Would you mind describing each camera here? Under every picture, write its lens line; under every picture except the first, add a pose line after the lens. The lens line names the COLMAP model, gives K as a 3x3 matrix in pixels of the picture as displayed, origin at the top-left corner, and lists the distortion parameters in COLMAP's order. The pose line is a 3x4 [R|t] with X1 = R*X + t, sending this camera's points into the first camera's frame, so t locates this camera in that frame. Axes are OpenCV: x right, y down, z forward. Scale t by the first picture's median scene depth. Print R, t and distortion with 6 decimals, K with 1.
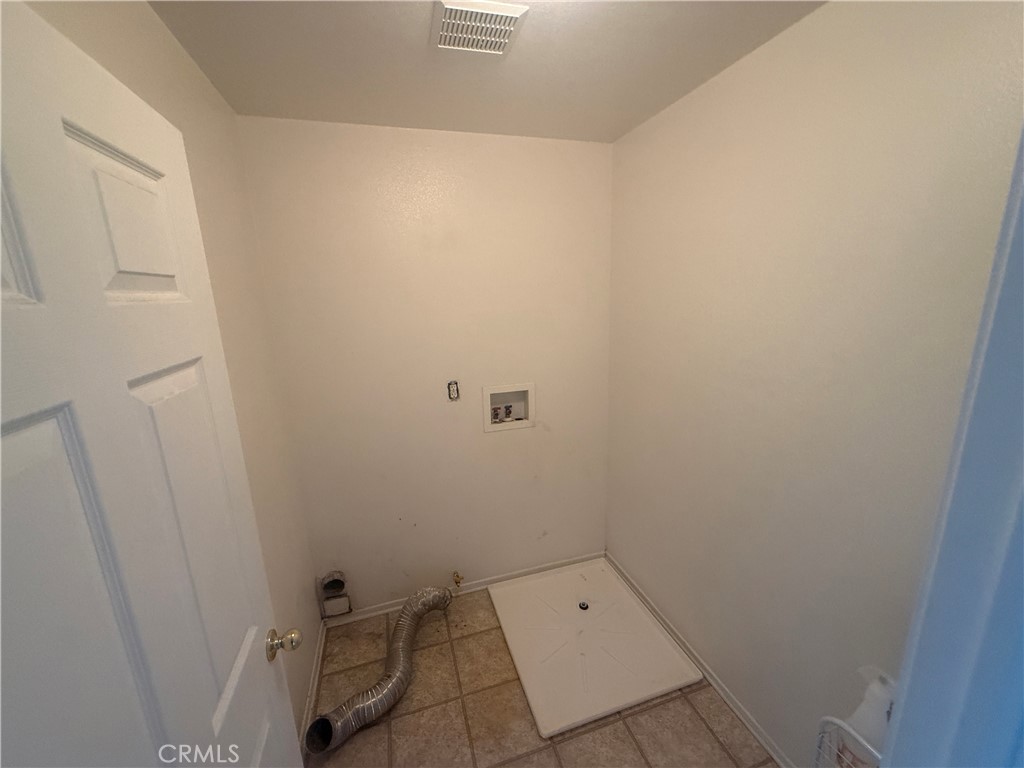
lens RADIAL K [[409.0, 0, 512.4], [0, 409.0, 384.0], [0, 0, 1]] dist [0.002060, -0.000080]
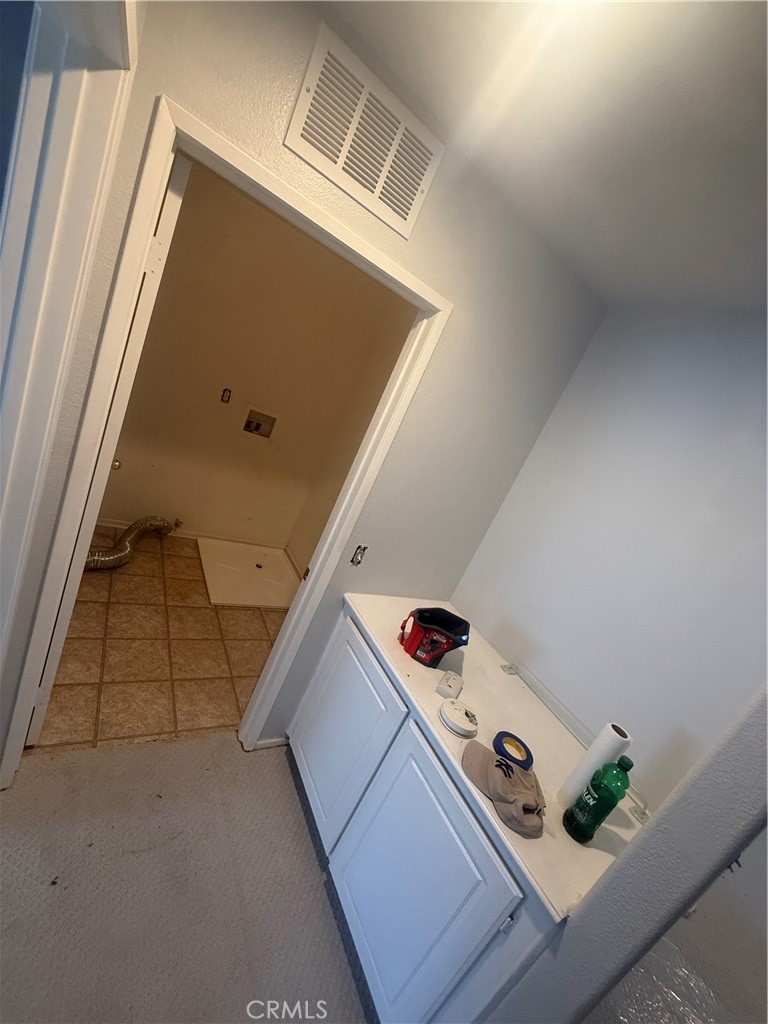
lens RADIAL K [[409.0, 0, 384.7], [0, 409.0, 511.3], [0, 0, 1]] dist [0.002060, -0.000080]
pose [[0.874423, 0.348721, 0.337310, -0.001849], [-0.381563, 0.923710, 0.034184, 0.135118], [-0.299656, -0.158597, 0.940773, -0.592764]]
